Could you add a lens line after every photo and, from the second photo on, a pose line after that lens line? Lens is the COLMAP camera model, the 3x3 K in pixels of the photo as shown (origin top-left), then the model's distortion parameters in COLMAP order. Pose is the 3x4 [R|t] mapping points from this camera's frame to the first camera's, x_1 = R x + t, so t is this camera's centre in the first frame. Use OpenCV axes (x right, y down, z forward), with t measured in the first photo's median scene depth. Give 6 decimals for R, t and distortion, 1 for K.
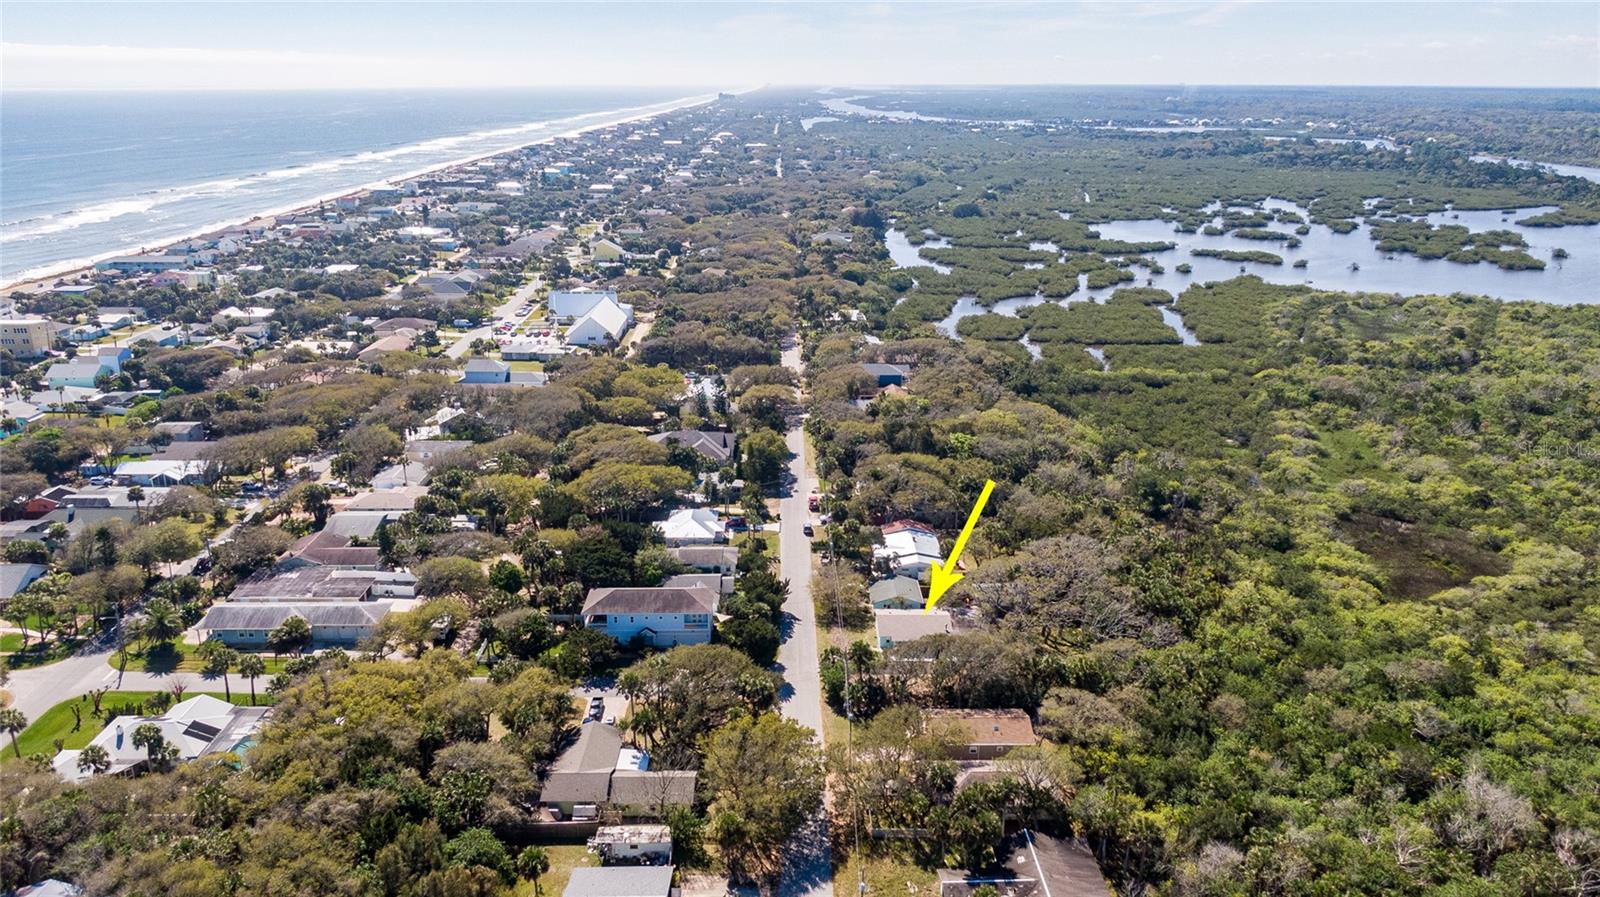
lens RADIAL K [[1135.6, 0, 801.4], [0, 1135.6, 451.1], [0, 0, 1]] dist [0.039139, -0.053364]
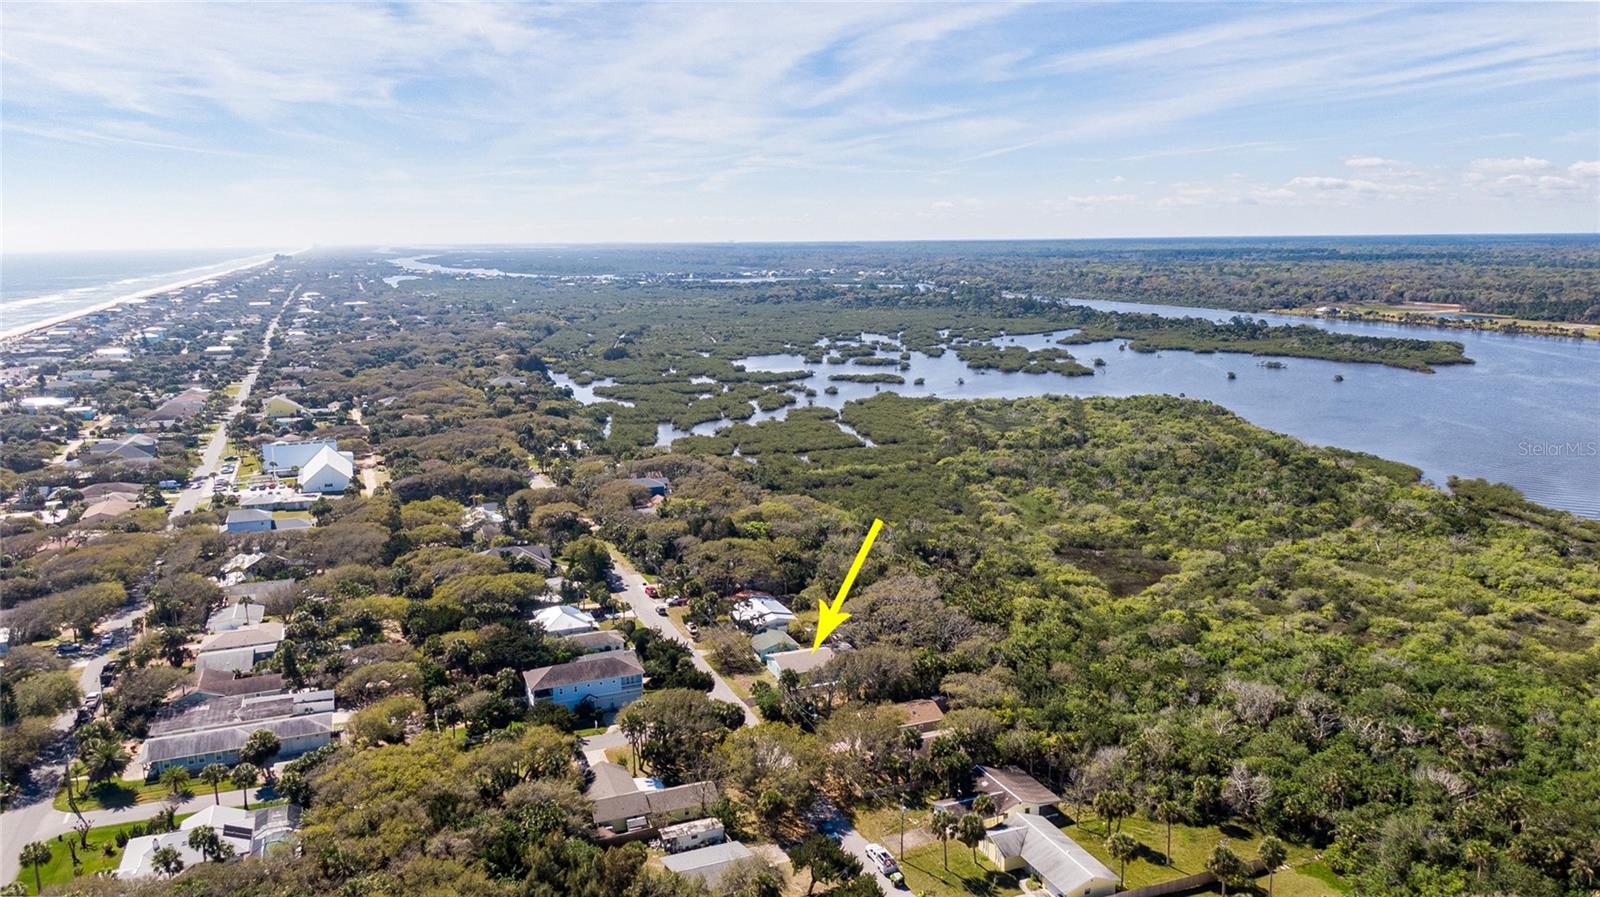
lens RADIAL K [[1135.6, 0, 810.5], [0, 1135.6, 445.7], [0, 0, 1]] dist [0.039139, -0.053364]
pose [[0.931994, -0.077709, 0.354045, -0.218562], [0.124462, 0.985971, -0.111225, 0.045743], [-0.340435, 0.147726, 0.928591, -0.112062]]
